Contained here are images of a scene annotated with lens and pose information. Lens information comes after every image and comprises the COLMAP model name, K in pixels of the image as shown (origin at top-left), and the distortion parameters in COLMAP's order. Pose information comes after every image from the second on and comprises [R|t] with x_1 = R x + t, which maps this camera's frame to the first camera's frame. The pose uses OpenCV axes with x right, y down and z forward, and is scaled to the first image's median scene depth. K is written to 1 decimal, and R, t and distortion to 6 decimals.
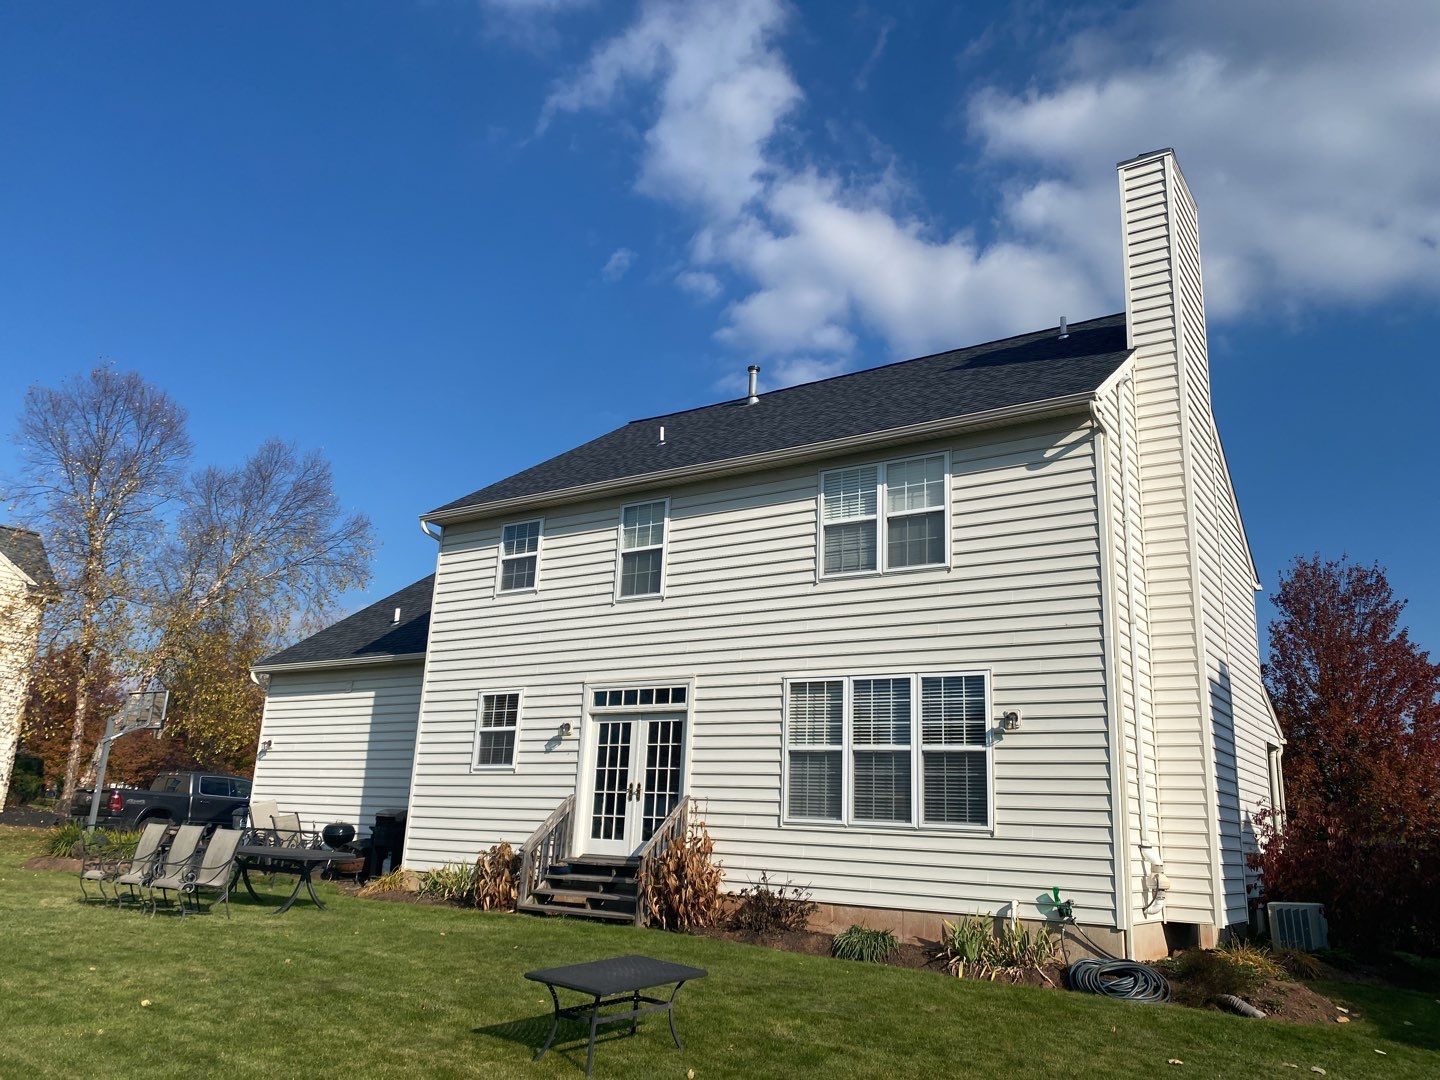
lens RADIAL K [[1109.4, 0, 719.2], [0, 1109.4, 538.6], [0, 0, 1]] dist [0.070172, -0.004216]
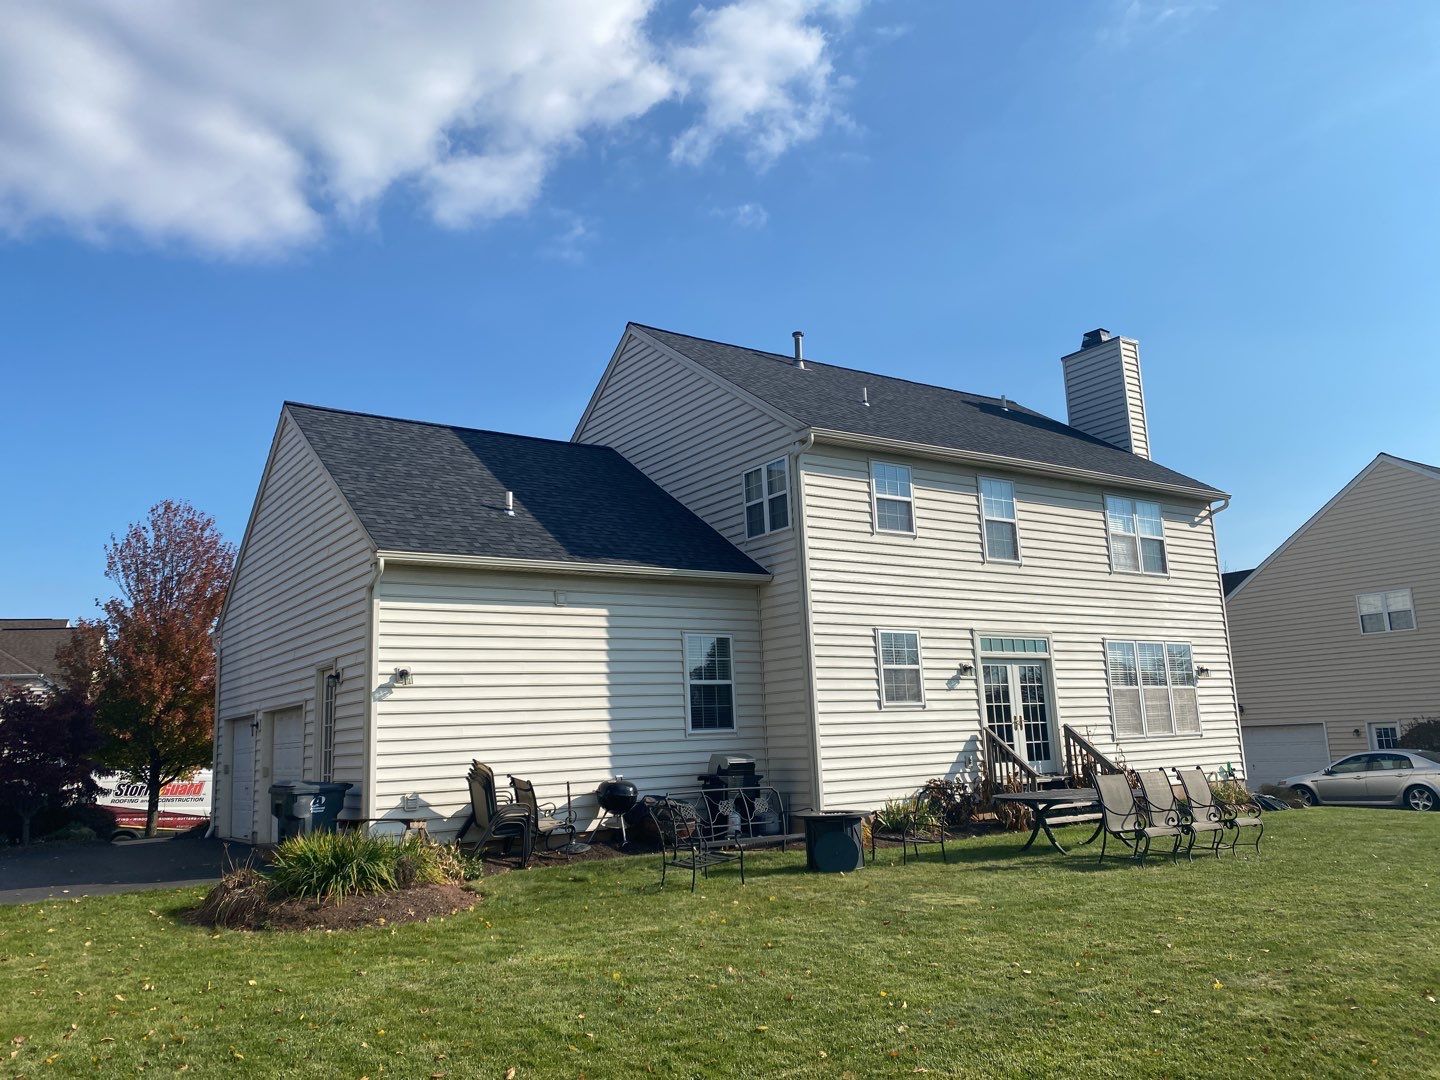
lens RADIAL K [[1109.4, 0, 723.3], [0, 1109.4, 536.7], [0, 0, 1]] dist [0.070172, -0.004216]
pose [[0.337807, 0.115115, 0.934149, -1.262762], [-0.185436, 0.981180, -0.053853, 0.144160], [-0.922768, -0.155033, 0.352795, 0.844080]]
